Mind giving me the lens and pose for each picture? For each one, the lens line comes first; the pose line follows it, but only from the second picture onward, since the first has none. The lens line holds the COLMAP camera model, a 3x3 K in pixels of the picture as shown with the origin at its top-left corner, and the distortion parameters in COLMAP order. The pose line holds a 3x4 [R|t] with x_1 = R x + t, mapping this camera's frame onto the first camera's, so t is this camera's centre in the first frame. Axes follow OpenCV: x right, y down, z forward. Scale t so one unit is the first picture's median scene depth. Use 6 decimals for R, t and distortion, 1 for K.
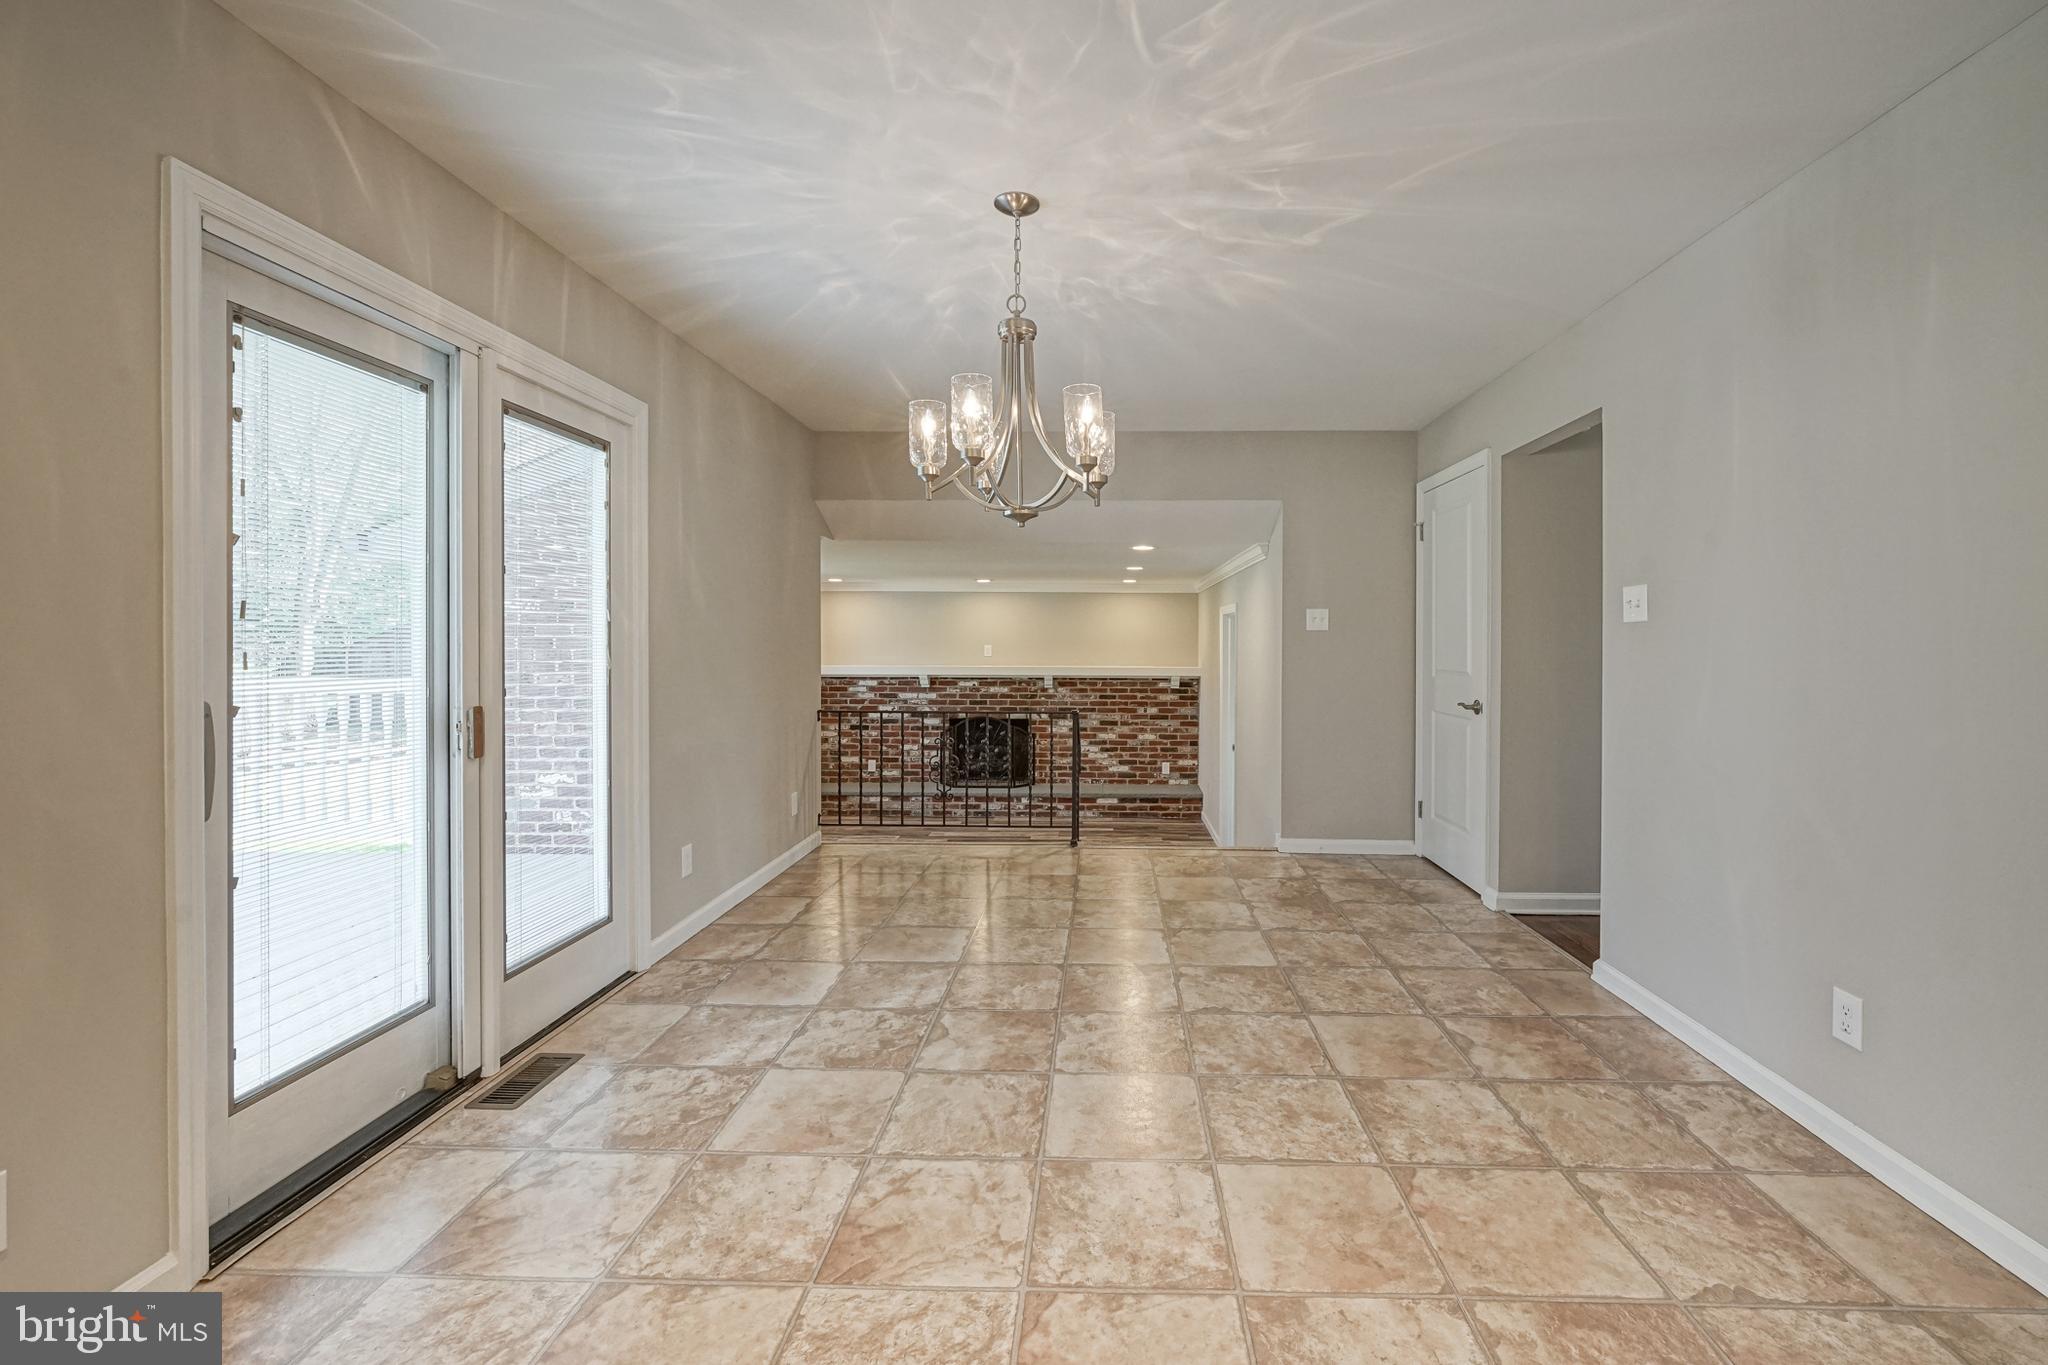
lens RADIAL K [[851.5, 0, 1086.3], [0, 851.5, 642.9], [0, 0, 1]] dist [-0.002727, 0.000606]
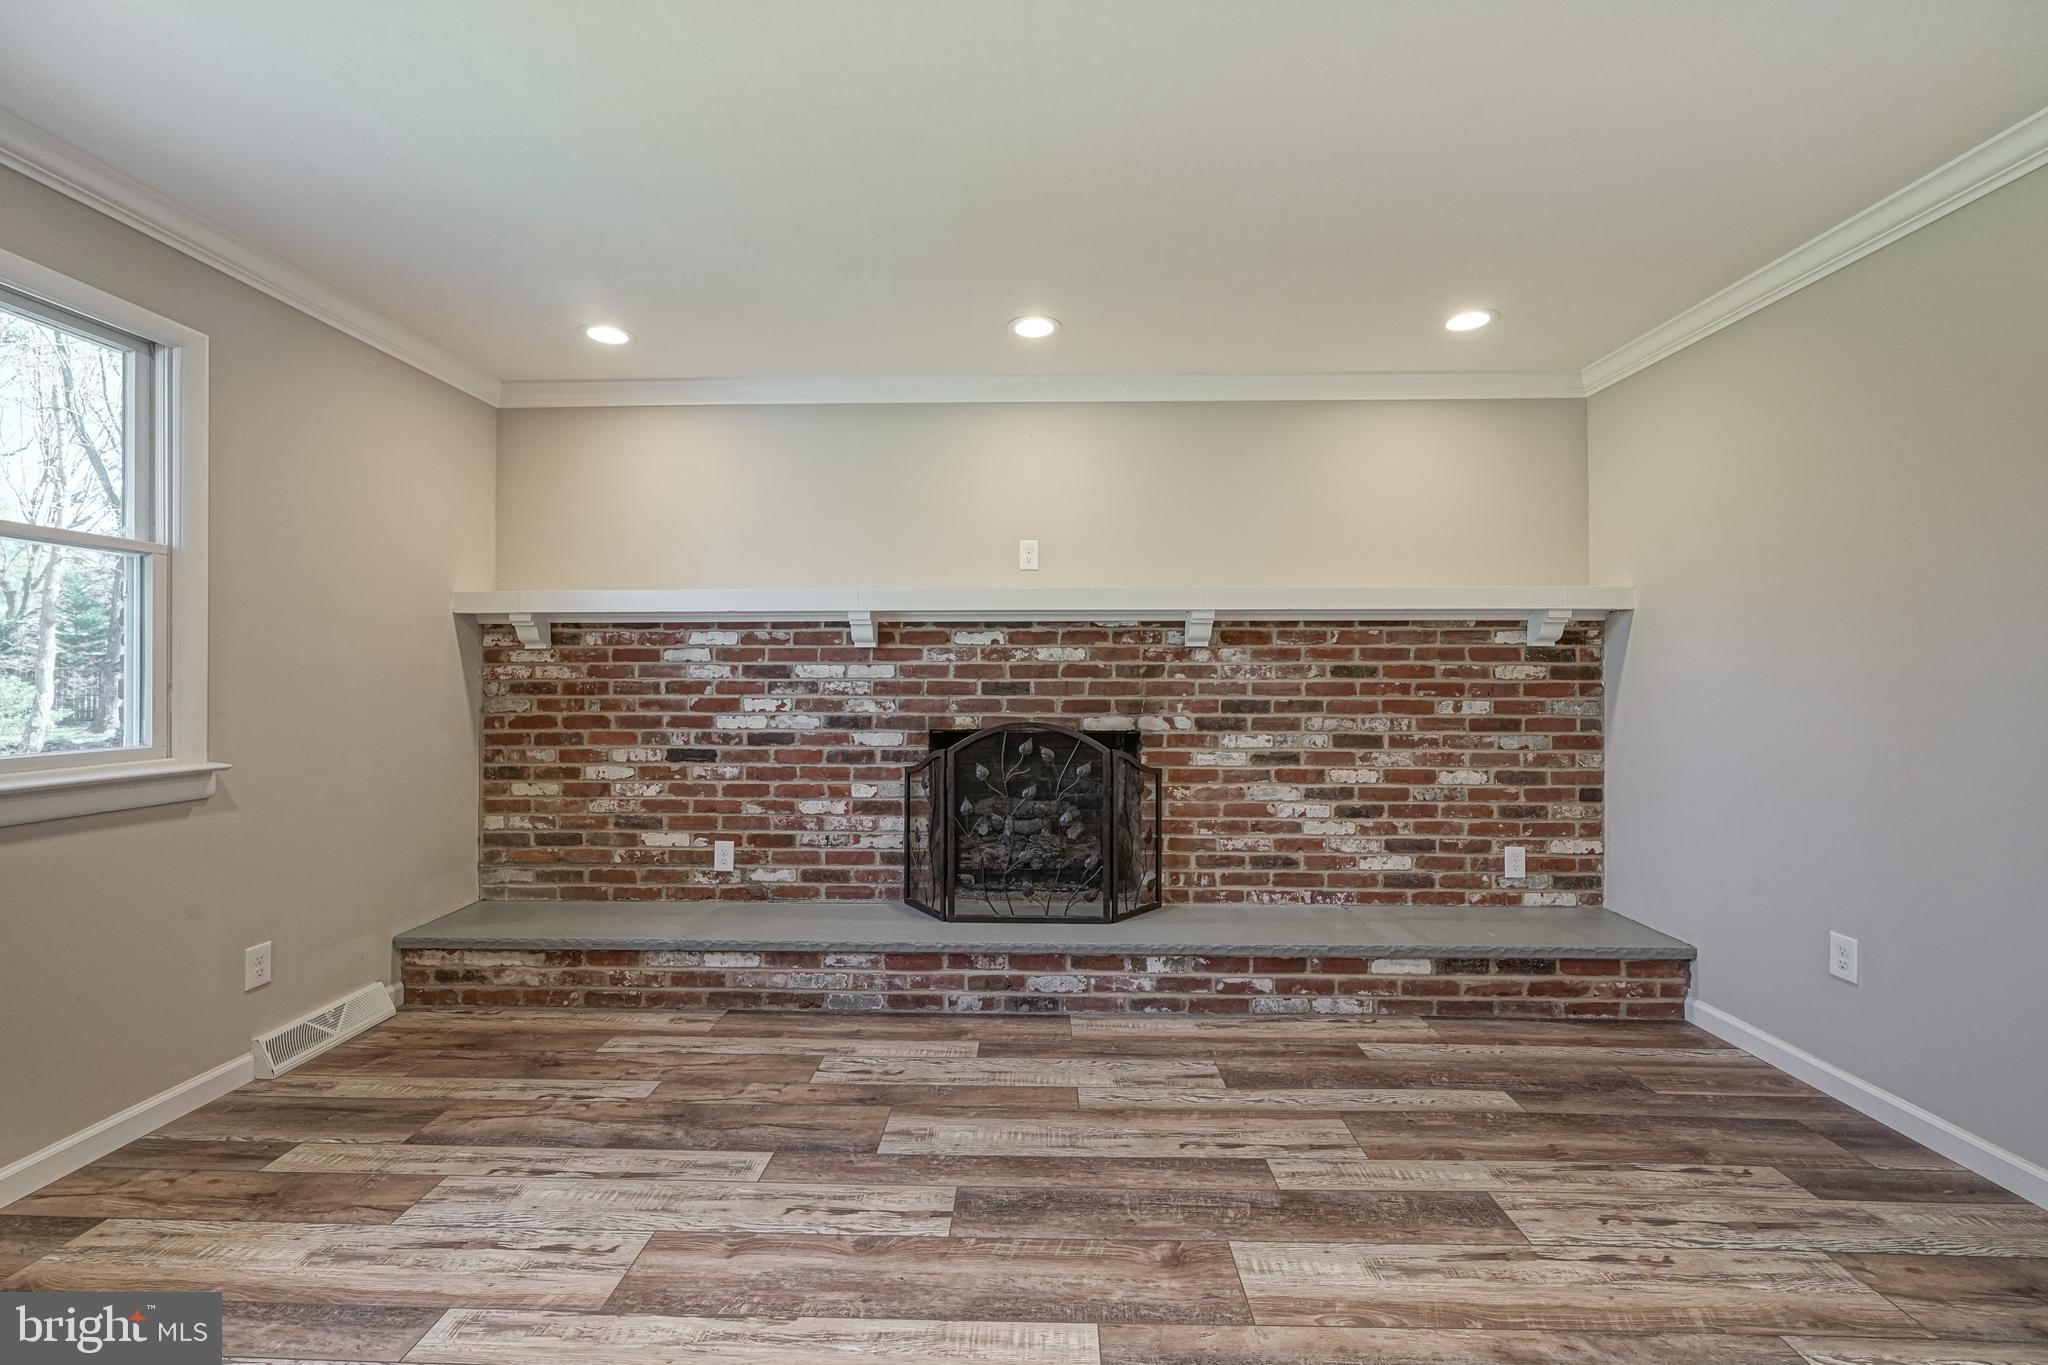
lens RADIAL K [[851.5, 0, 1039.9], [0, 851.5, 673.3], [0, 0, 1]] dist [-0.002727, 0.000606]
pose [[0.999852, -0.001145, 0.017155, -0.119486], [0.001209, 0.999992, -0.003769, 0.065561], [-0.017150, 0.003789, 0.999846, 0.628469]]
